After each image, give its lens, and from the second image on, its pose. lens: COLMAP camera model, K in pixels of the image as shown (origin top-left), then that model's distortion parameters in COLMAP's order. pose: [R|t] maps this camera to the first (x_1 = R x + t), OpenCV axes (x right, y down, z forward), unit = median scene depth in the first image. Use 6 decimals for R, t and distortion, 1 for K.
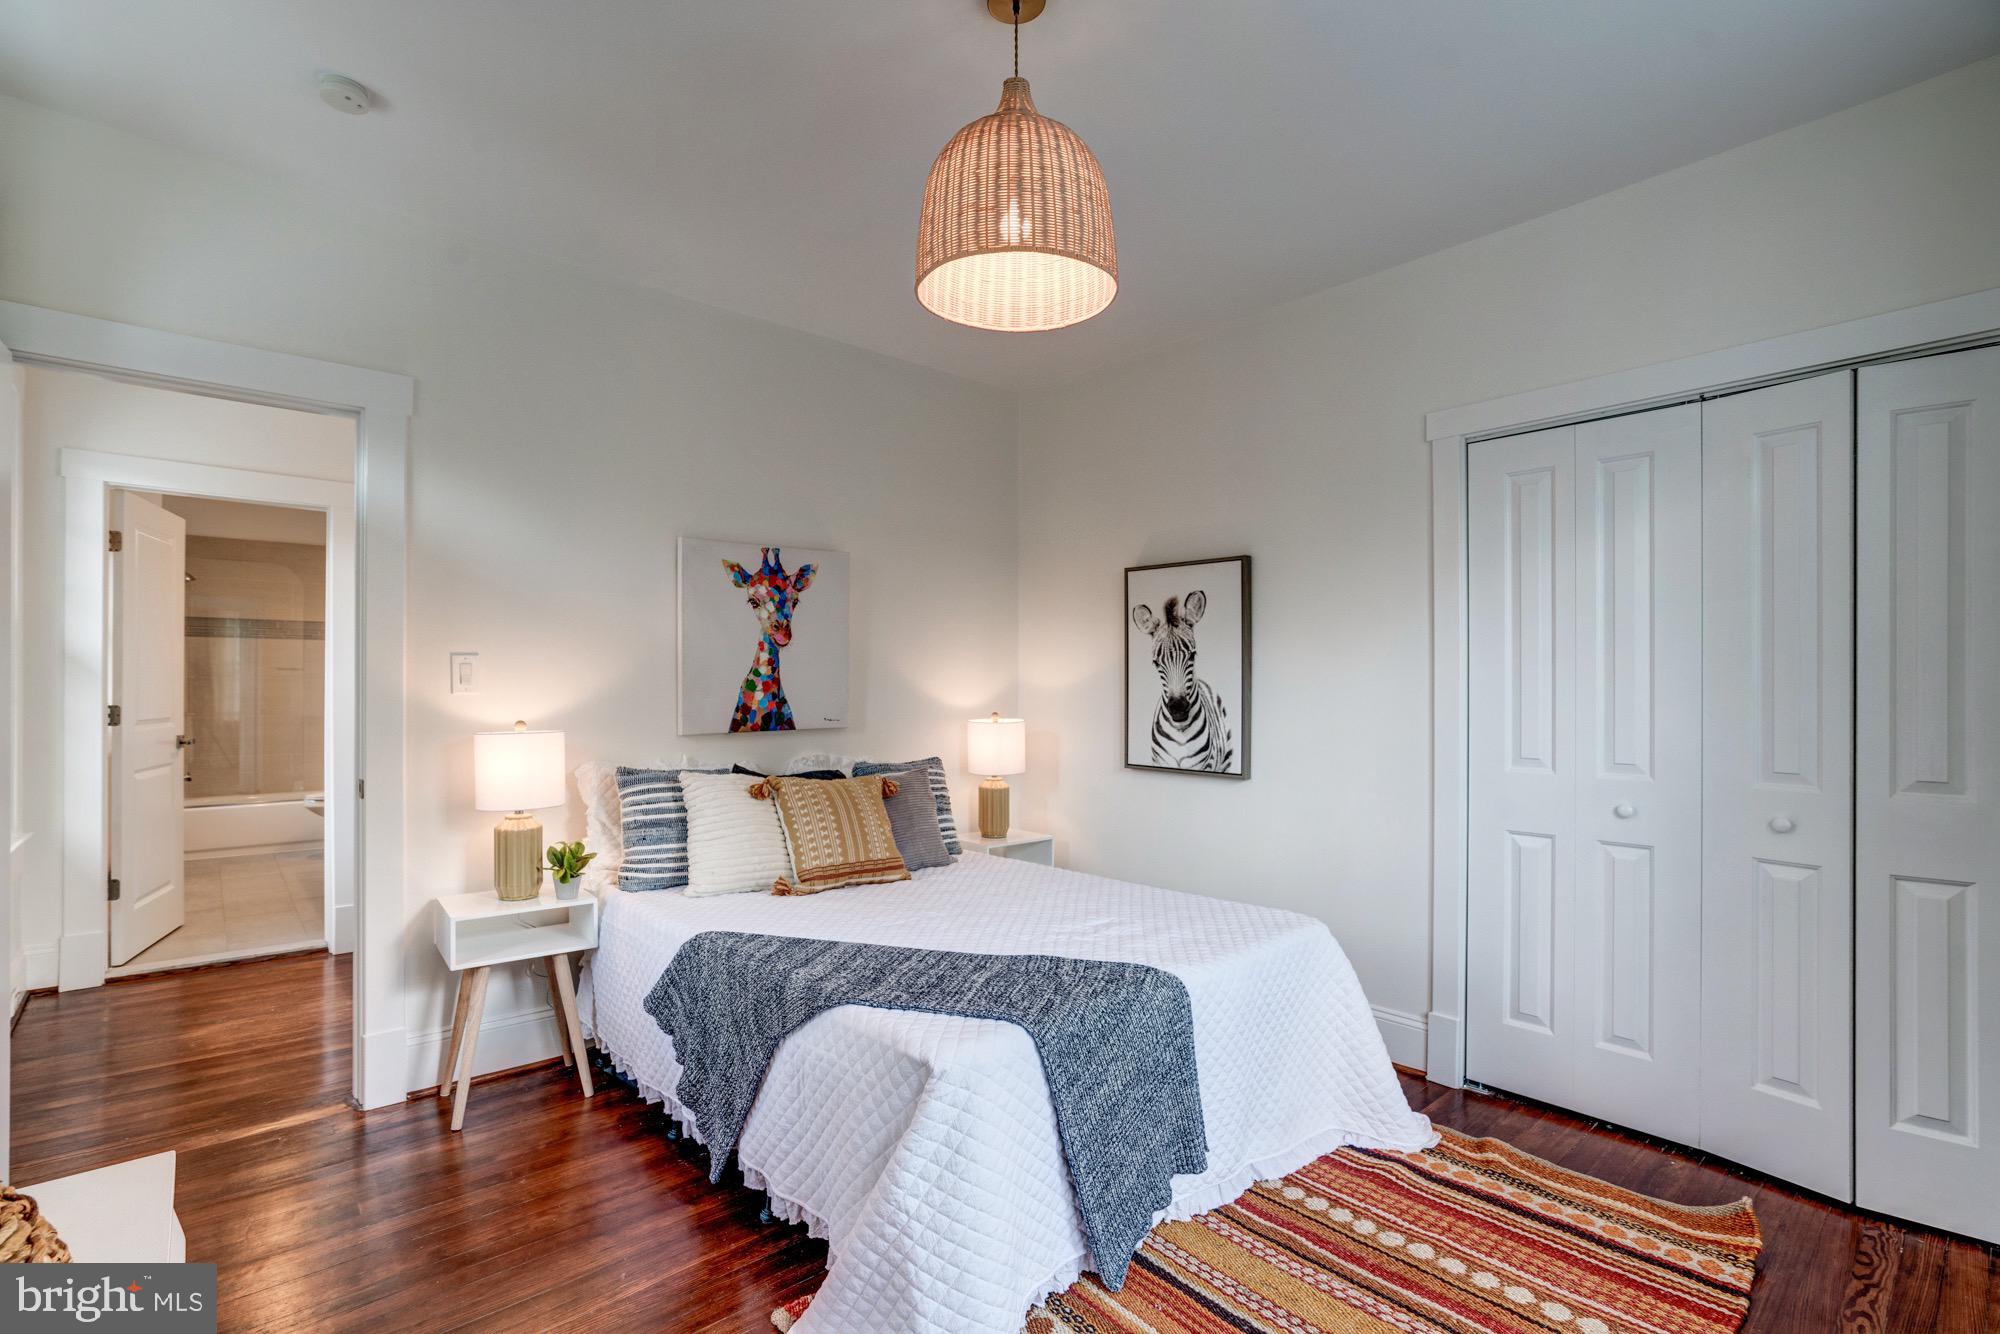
lens RADIAL K [[916.5, 0, 1024.0], [0, 916.5, 671.9], [0, 0, 1]] dist [-0.042929, 0.021590]
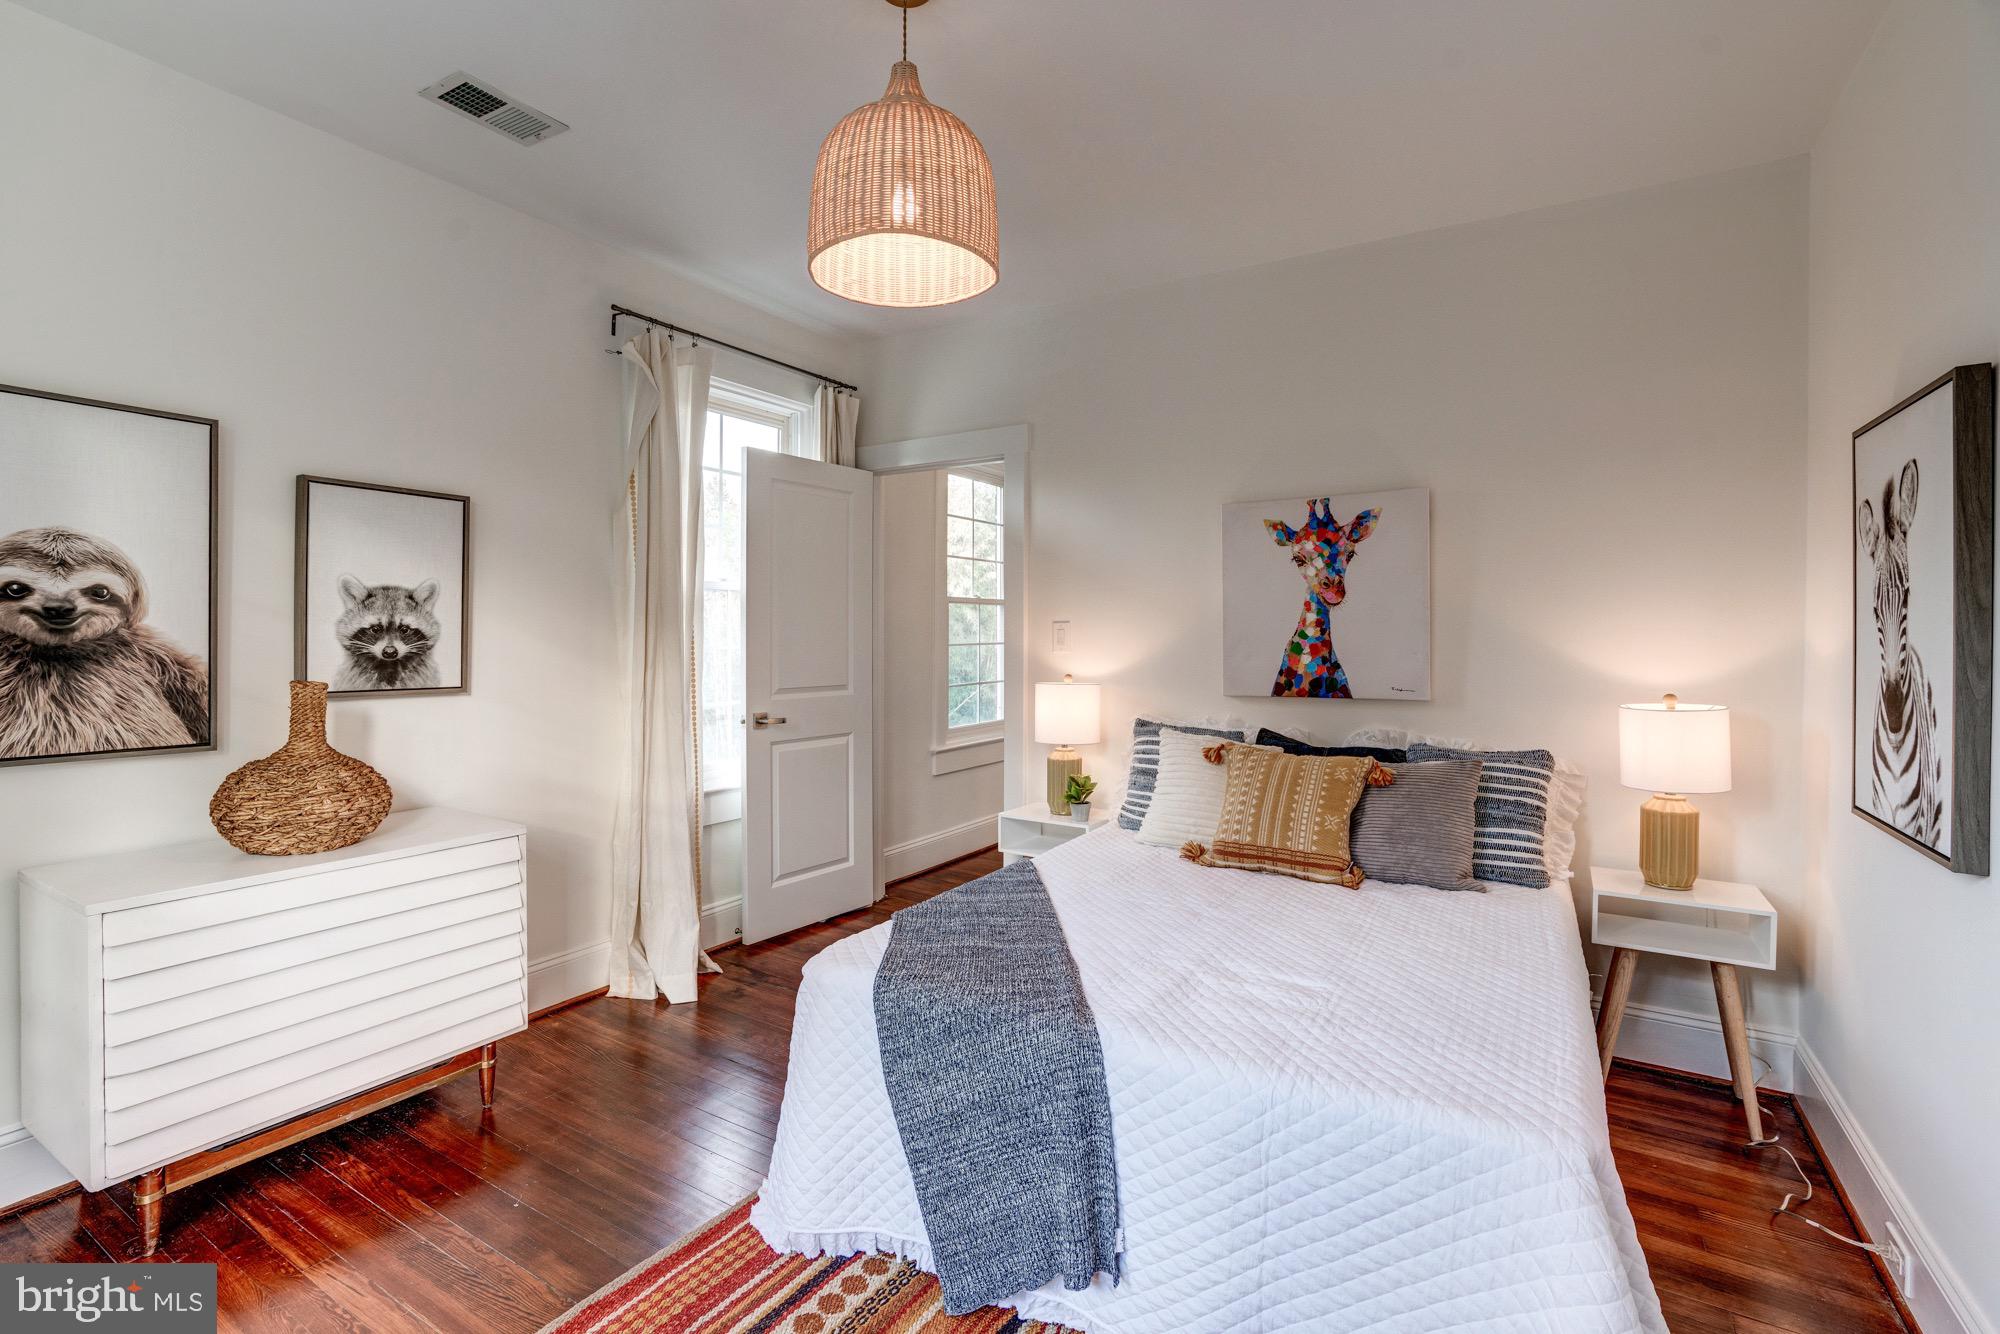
lens RADIAL K [[946.1, 0, 992.9], [0, 946.1, 638.0], [0, 0, 1]] dist [-0.055956, 0.031052]
pose [[0.269881, 0.001102, -0.962893, 0.547674], [0.006809, 0.999972, 0.003052, -0.000797], [0.962870, -0.007380, 0.269866, 0.429035]]
